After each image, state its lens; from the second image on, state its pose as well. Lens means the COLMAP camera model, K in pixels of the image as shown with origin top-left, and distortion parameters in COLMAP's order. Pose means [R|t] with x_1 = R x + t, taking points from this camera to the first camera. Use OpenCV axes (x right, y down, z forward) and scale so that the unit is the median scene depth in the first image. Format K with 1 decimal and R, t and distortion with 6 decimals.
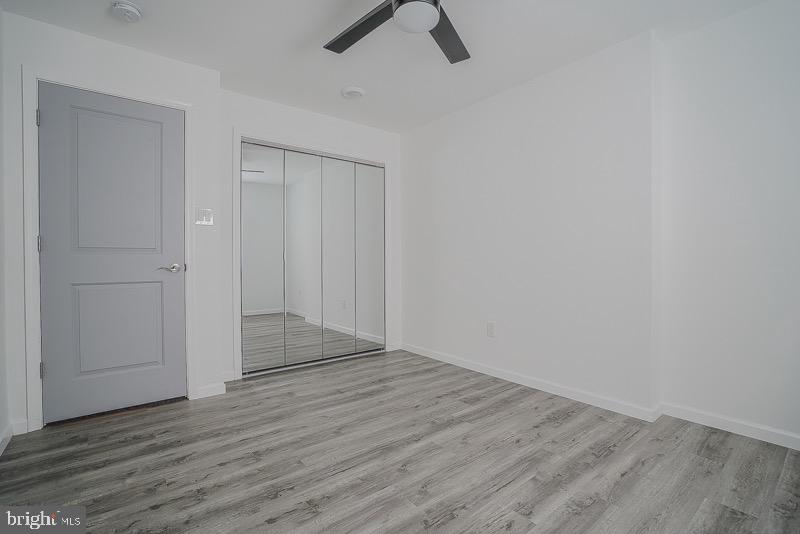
lens RADIAL K [[388.6, 0, 401.9], [0, 388.6, 266.7], [0, 0, 1]] dist [-0.067207, 0.029684]
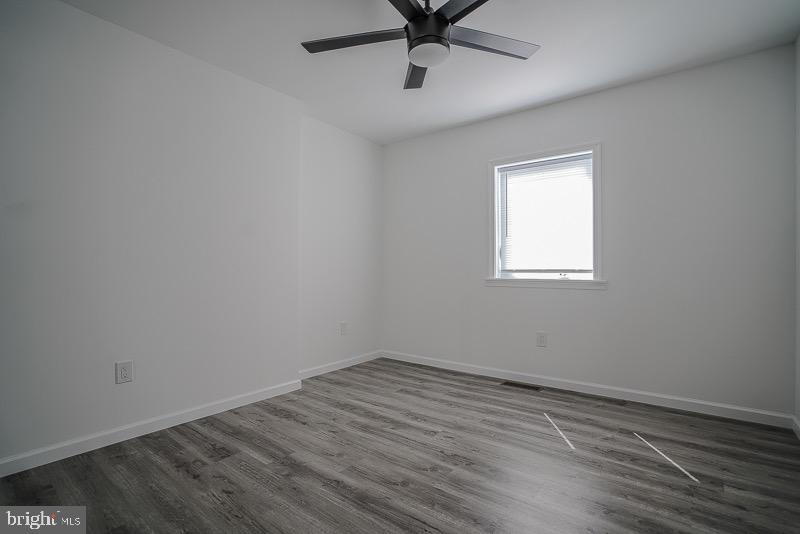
lens RADIAL K [[388.6, 0, 401.9], [0, 388.6, 266.7], [0, 0, 1]] dist [-0.067207, 0.029684]
pose [[-0.279205, 0.011199, 0.960166, -0.784902], [0.018081, 0.999816, -0.006404, -0.003898], [-0.960061, 0.015573, -0.279357, 1.078777]]
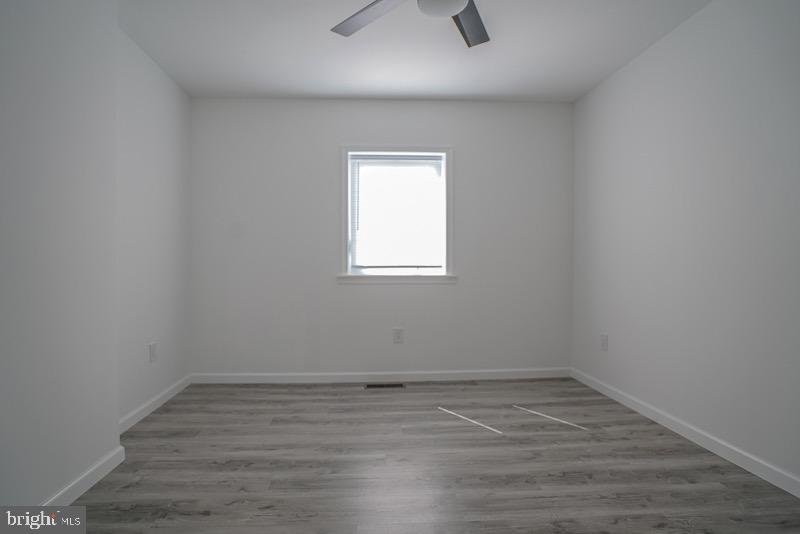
lens RADIAL K [[388.6, 0, 401.9], [0, 388.6, 266.7], [0, 0, 1]] dist [-0.067207, 0.029684]
pose [[-0.846133, 0.003961, 0.532957, -0.288895], [0.012742, 0.999837, 0.012798, -0.006473], [-0.532819, 0.017620, -0.846046, 1.420352]]
